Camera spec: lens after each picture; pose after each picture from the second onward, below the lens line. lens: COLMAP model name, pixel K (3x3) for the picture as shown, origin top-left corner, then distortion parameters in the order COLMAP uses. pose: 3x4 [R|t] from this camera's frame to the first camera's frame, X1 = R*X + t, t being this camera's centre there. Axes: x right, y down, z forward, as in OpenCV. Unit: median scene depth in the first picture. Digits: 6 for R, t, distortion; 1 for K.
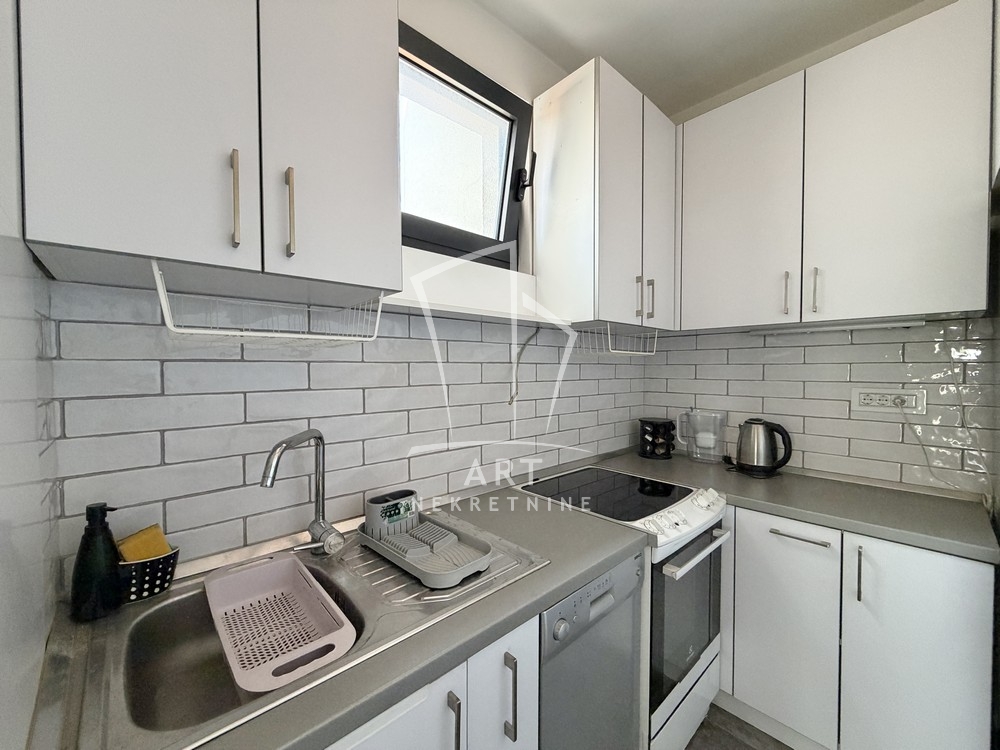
lens RADIAL K [[400.3, 0, 498.9], [0, 400.3, 377.0], [0, 0, 1]] dist [0.000989, -0.000193]
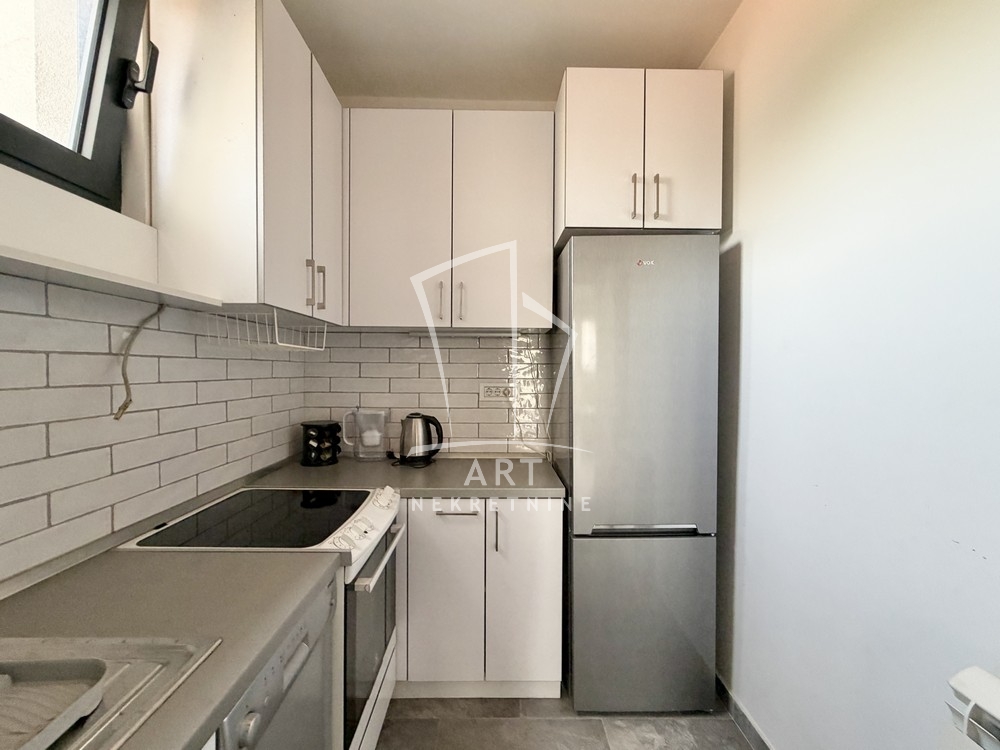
lens RADIAL K [[414.3, 0, 497.5], [0, 414.3, 376.7], [0, 0, 1]] dist [-0.000227, -0.000038]
pose [[0.665368, -0.008411, 0.746468, -0.052029], [0.007794, 0.999960, 0.004319, 0.002275], [-0.746475, 0.002945, 0.665407, 0.095383]]
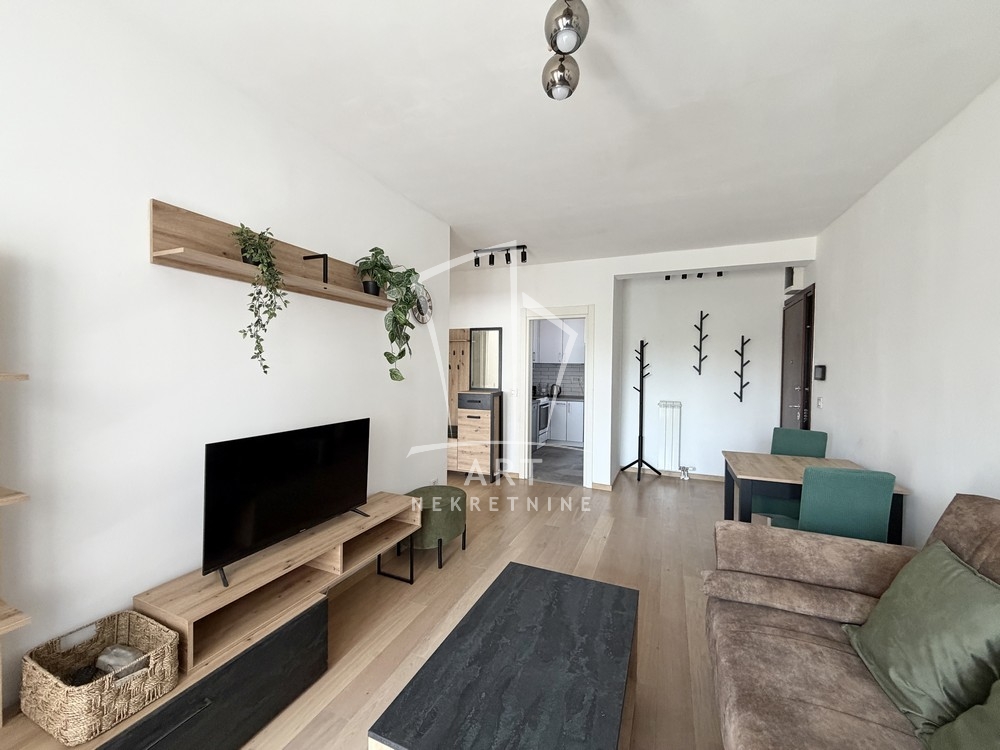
lens RADIAL K [[393.5, 0, 496.4], [0, 393.5, 377.4], [0, 0, 1]] dist [-0.000081, -0.000211]
pose [[0.911065, 0.006546, 0.412212, -1.801691], [-0.008968, 0.999952, 0.003940, 0.020741], [-0.412166, -0.007286, 0.911080, -2.800696]]
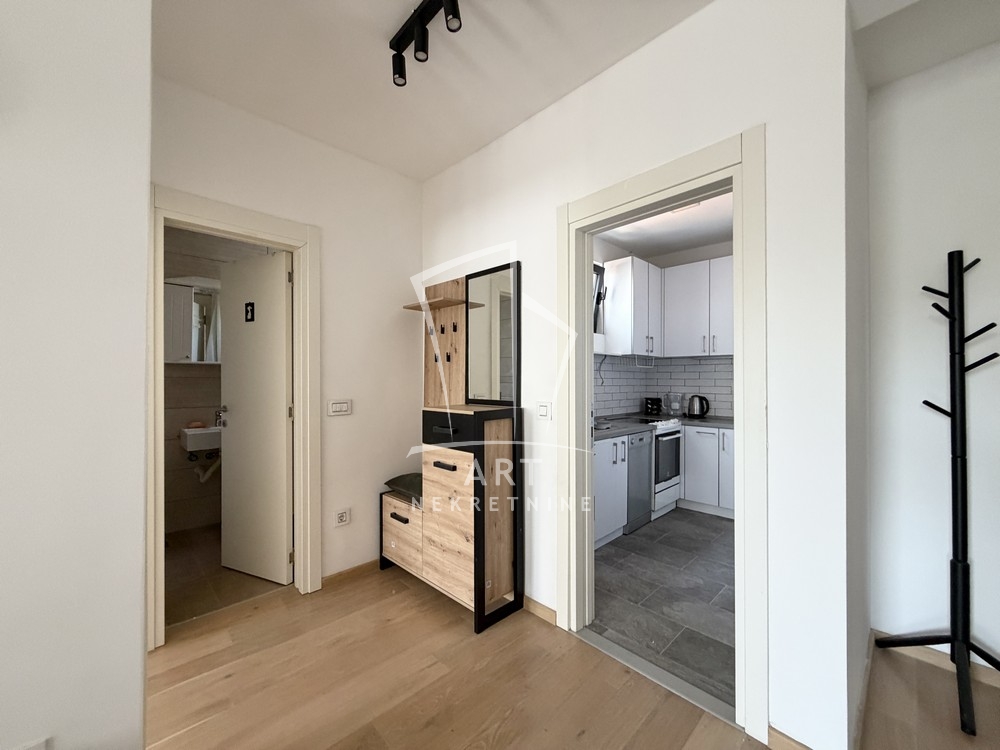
lens RADIAL K [[393.5, 0, 496.4], [0, 393.5, 377.4], [0, 0, 1]] dist [-0.000081, -0.000211]
pose [[0.999620, 0.007035, 0.026661, -0.635096], [-0.006354, 0.999654, -0.025534, 0.072031], [-0.026831, 0.025355, 0.999318, -1.377866]]
